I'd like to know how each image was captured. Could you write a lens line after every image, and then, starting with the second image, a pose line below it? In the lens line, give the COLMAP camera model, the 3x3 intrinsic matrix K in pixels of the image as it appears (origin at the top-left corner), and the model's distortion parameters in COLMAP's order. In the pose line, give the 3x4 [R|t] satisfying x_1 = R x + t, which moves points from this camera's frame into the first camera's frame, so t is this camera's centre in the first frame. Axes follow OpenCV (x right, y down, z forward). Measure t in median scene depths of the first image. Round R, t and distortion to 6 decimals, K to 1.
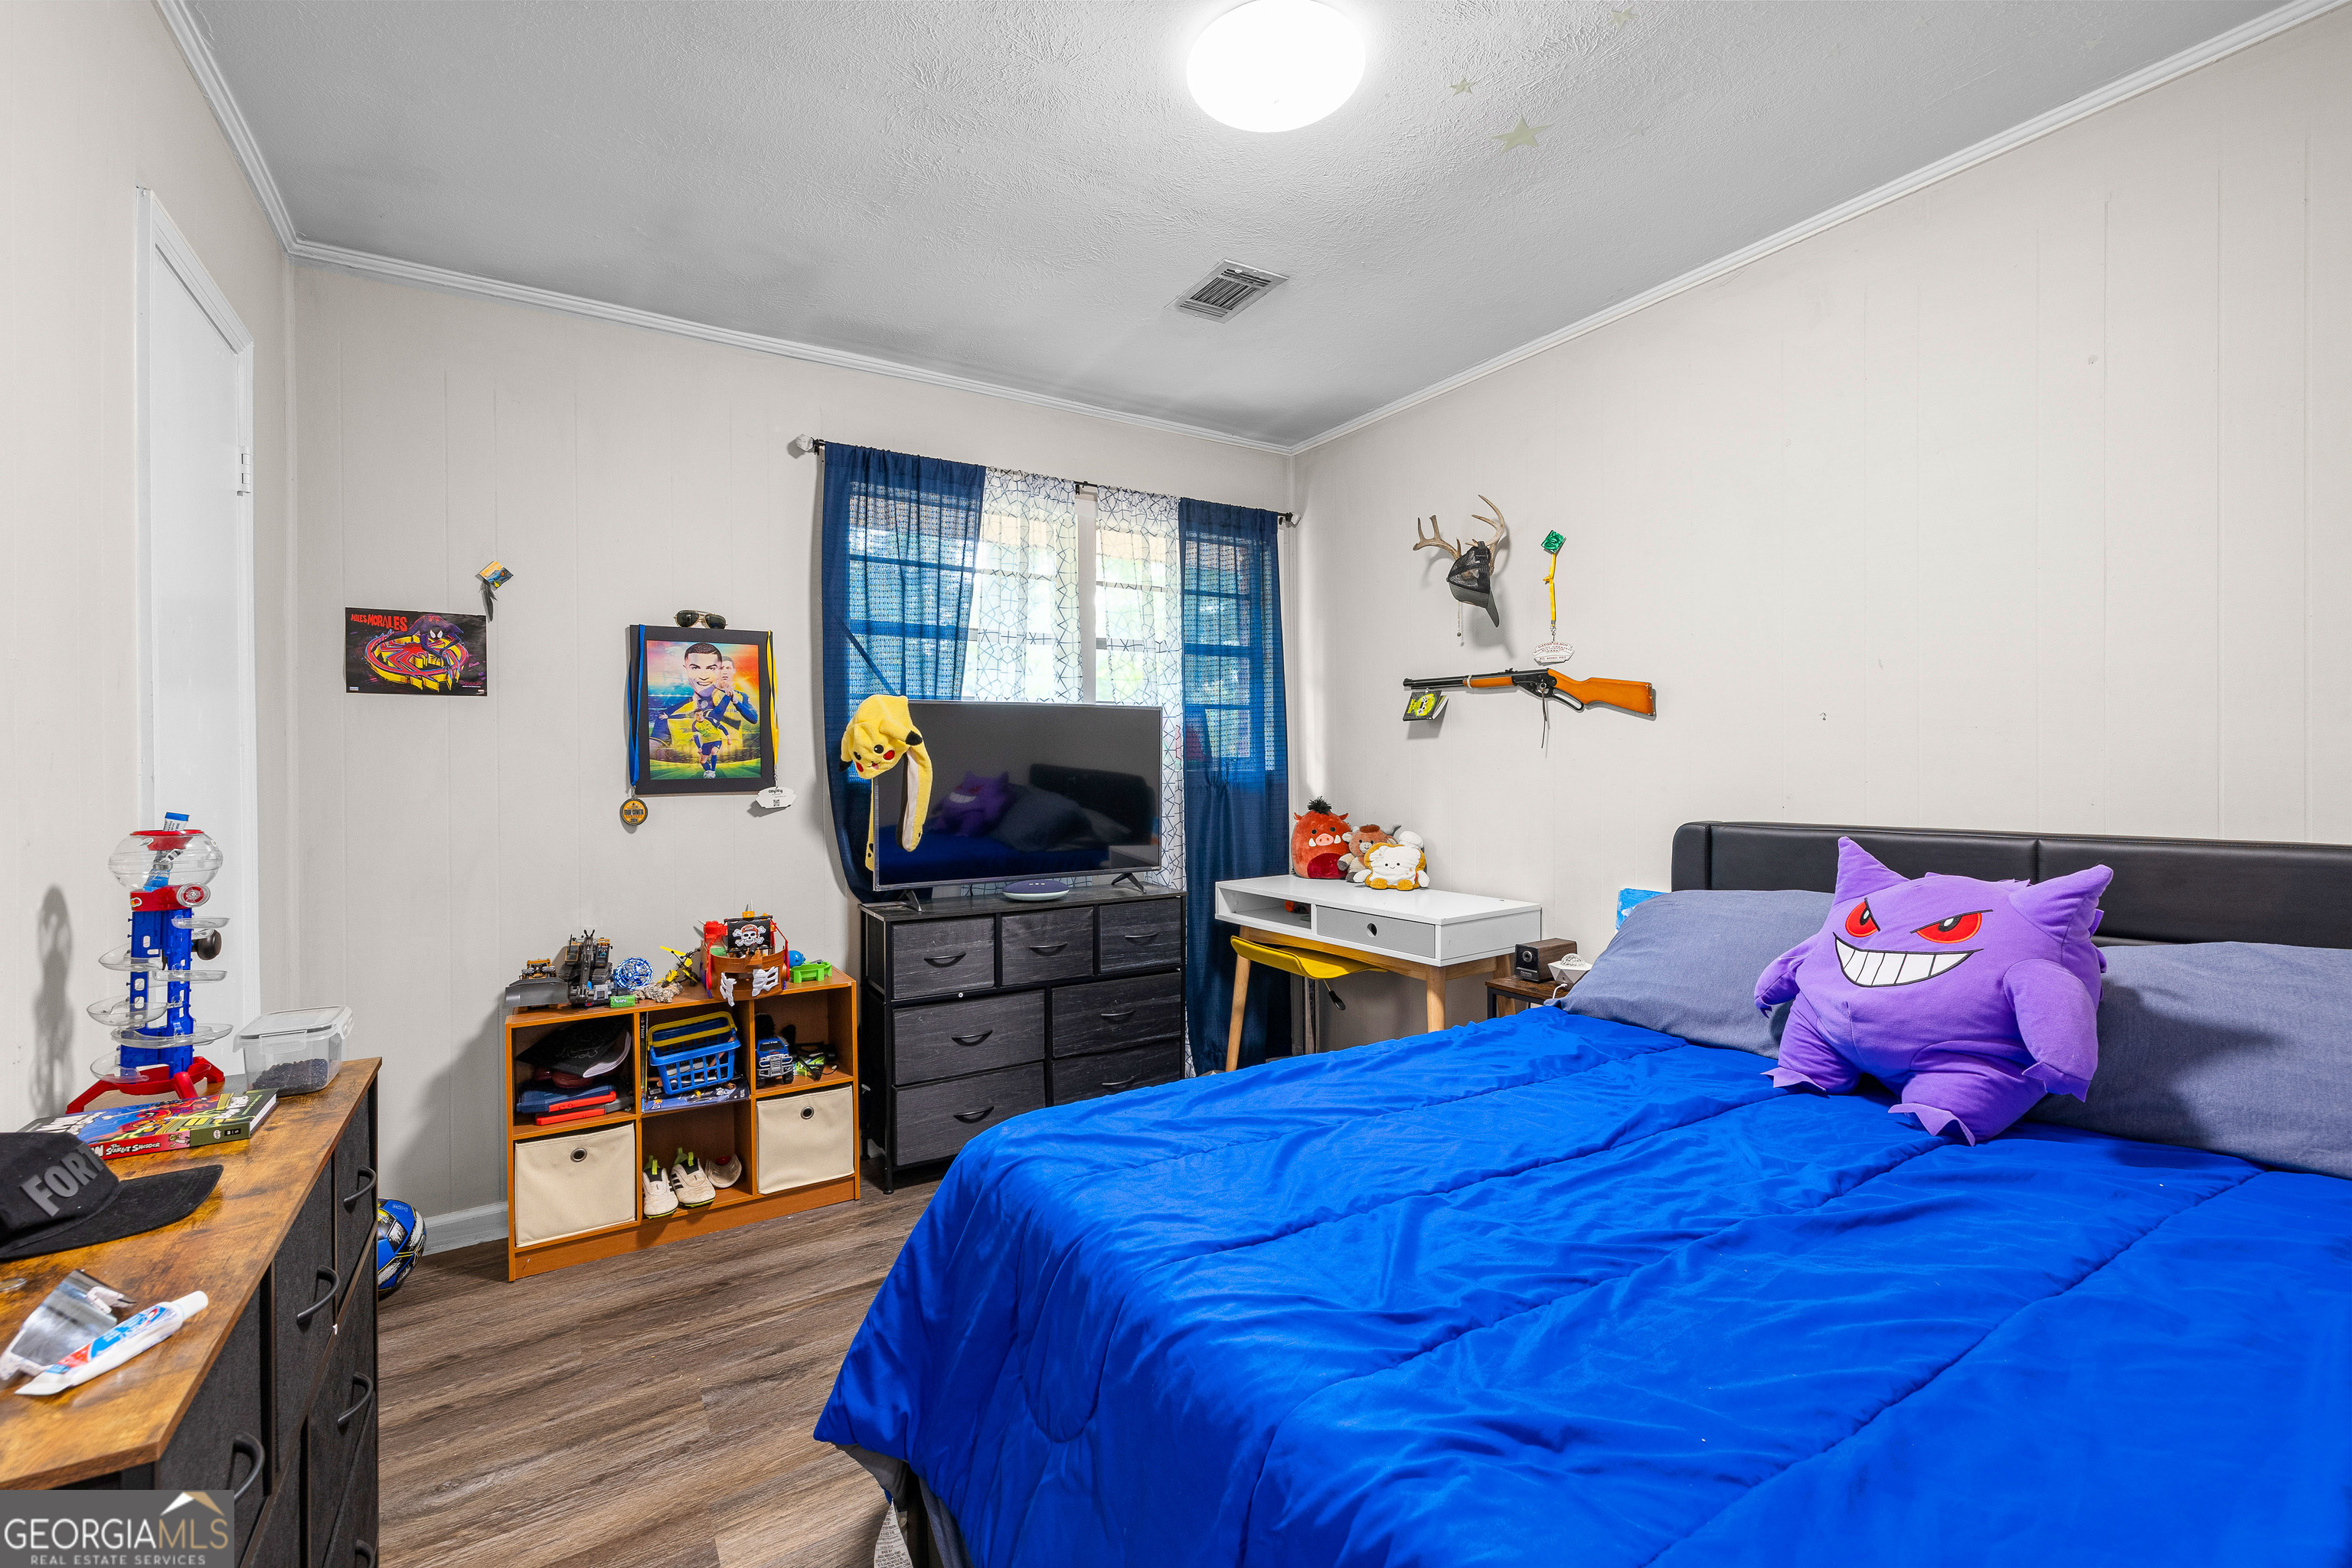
lens RADIAL K [[991.7, 0, 1173.7], [0, 991.7, 777.5], [0, 0, 1]] dist [-0.000663, 0.000806]
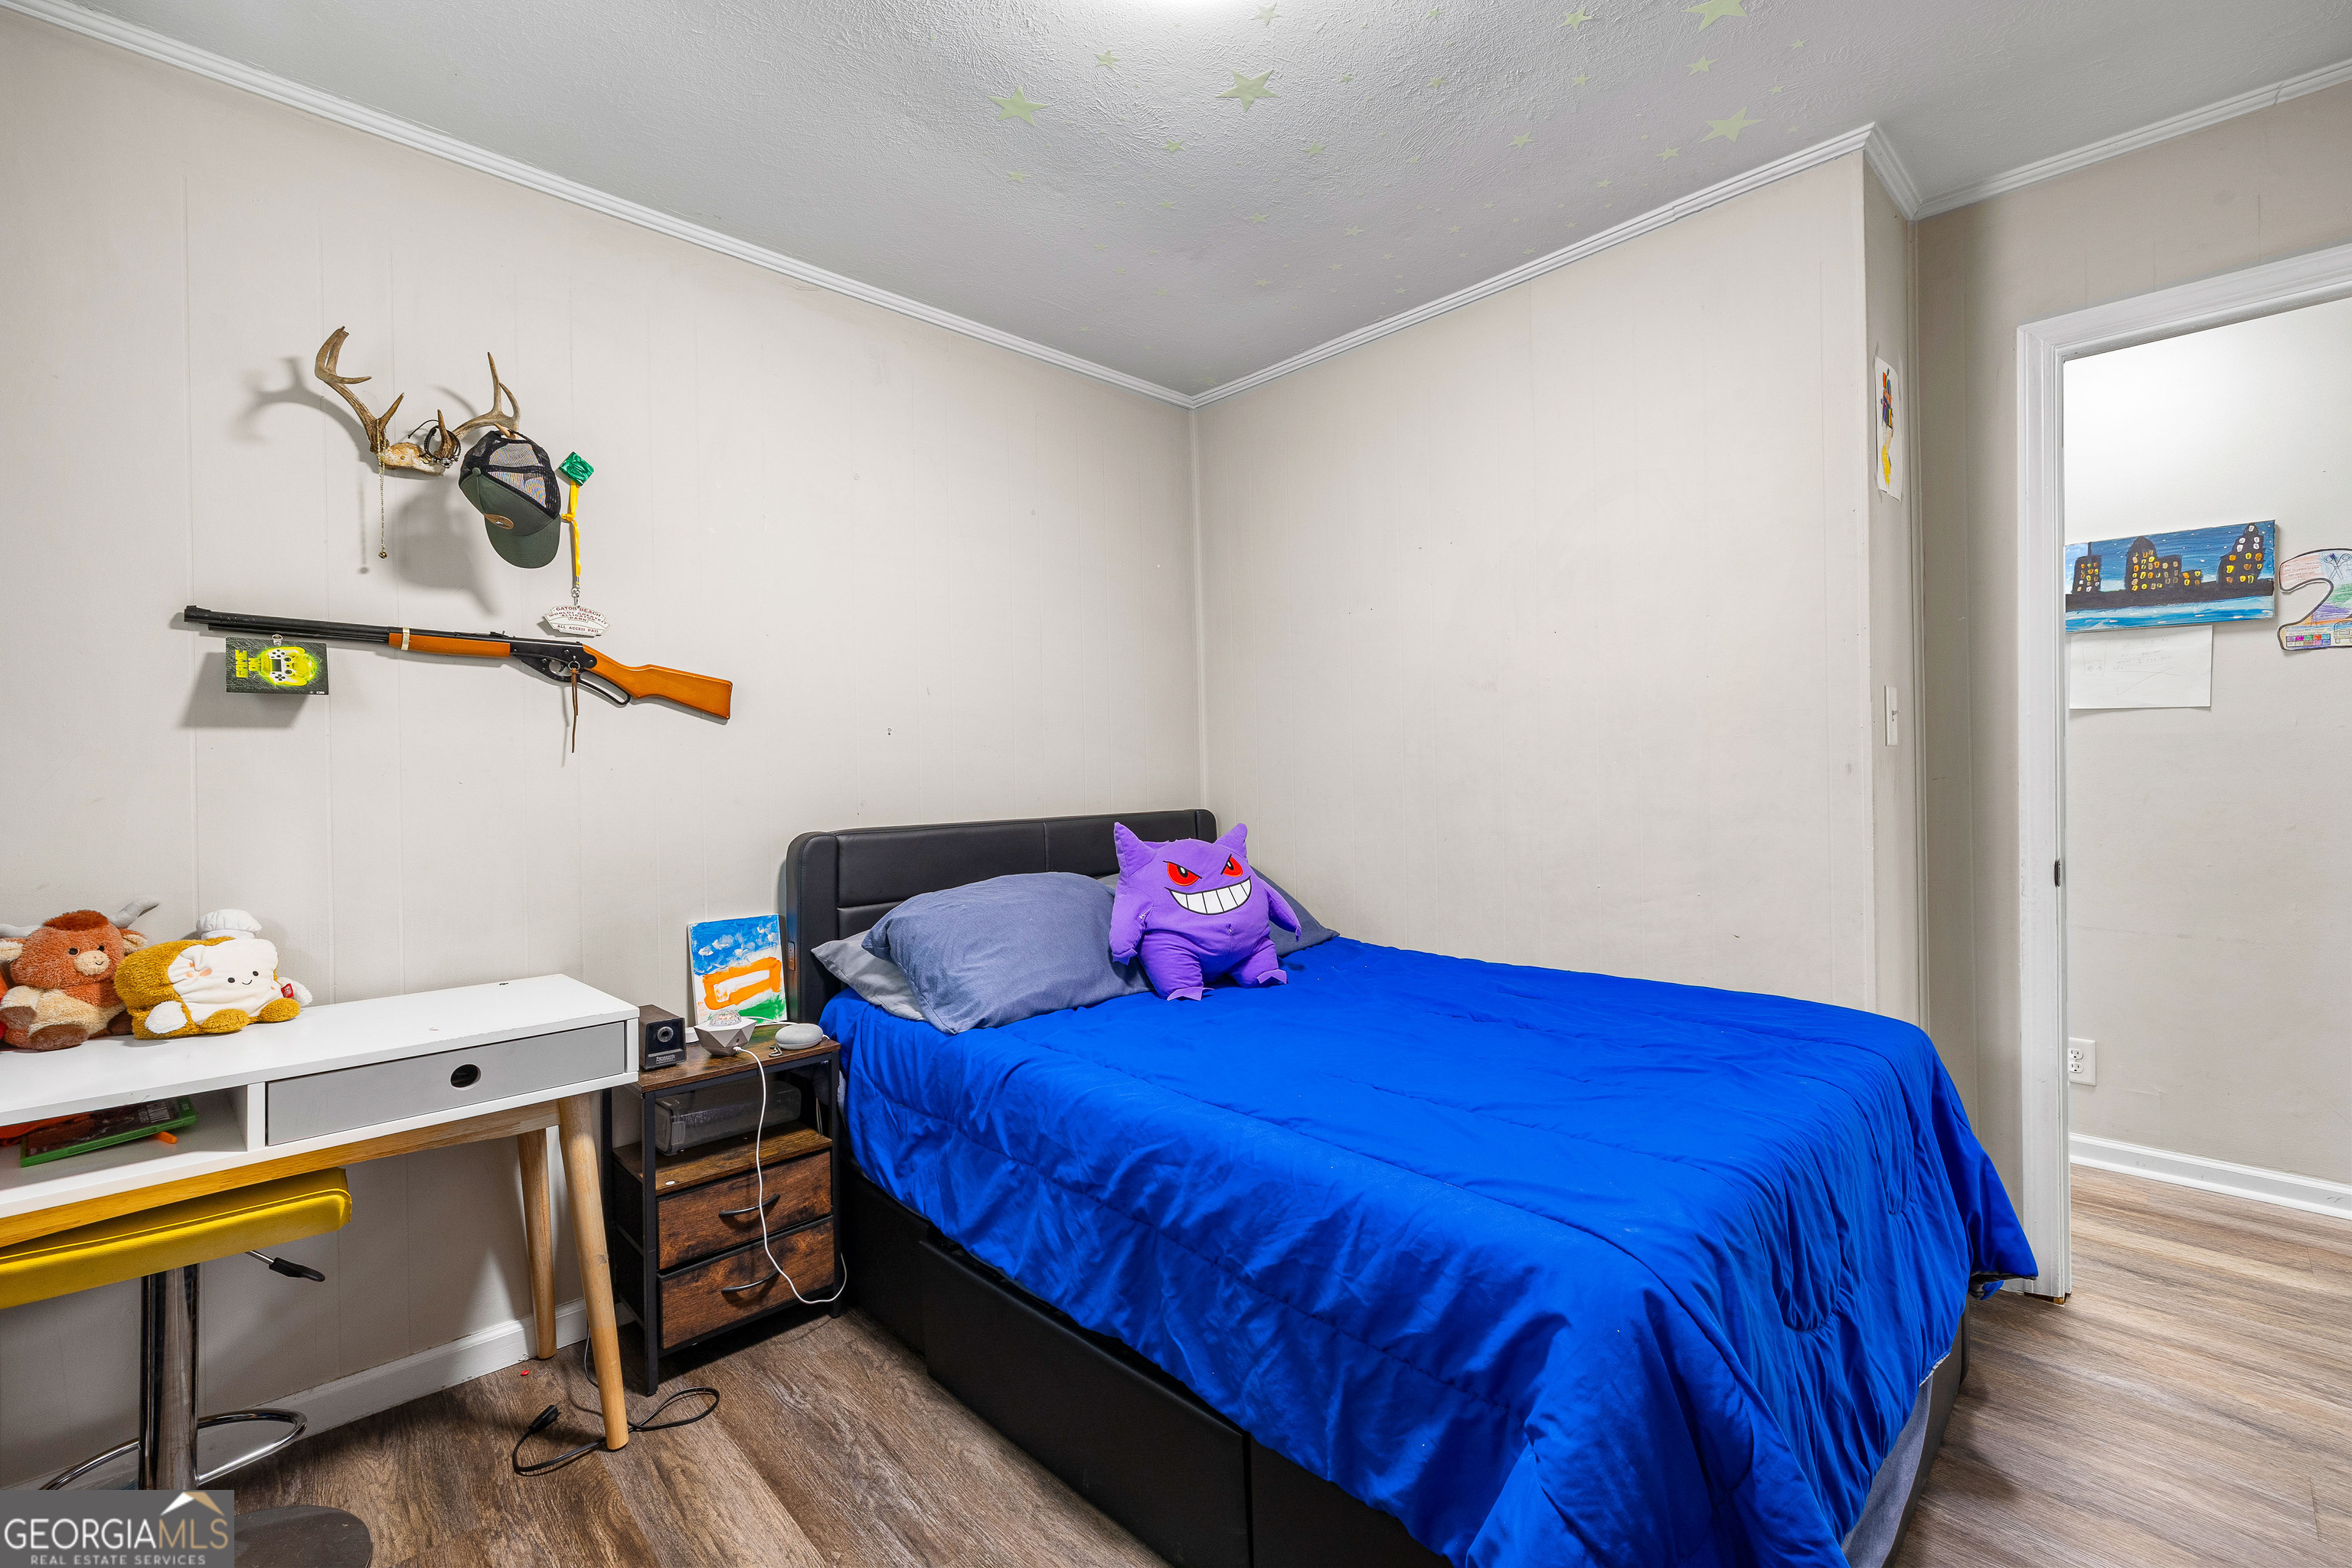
lens RADIAL K [[991.7, 0, 1174.4], [0, 991.7, 774.6], [0, 0, 1]] dist [-0.000663, 0.000806]
pose [[-0.207441, 0.000815, 0.978247, -0.420160], [0.021652, 0.999758, 0.003758, -0.007252], [-0.978008, 0.021961, -0.207409, 0.730038]]
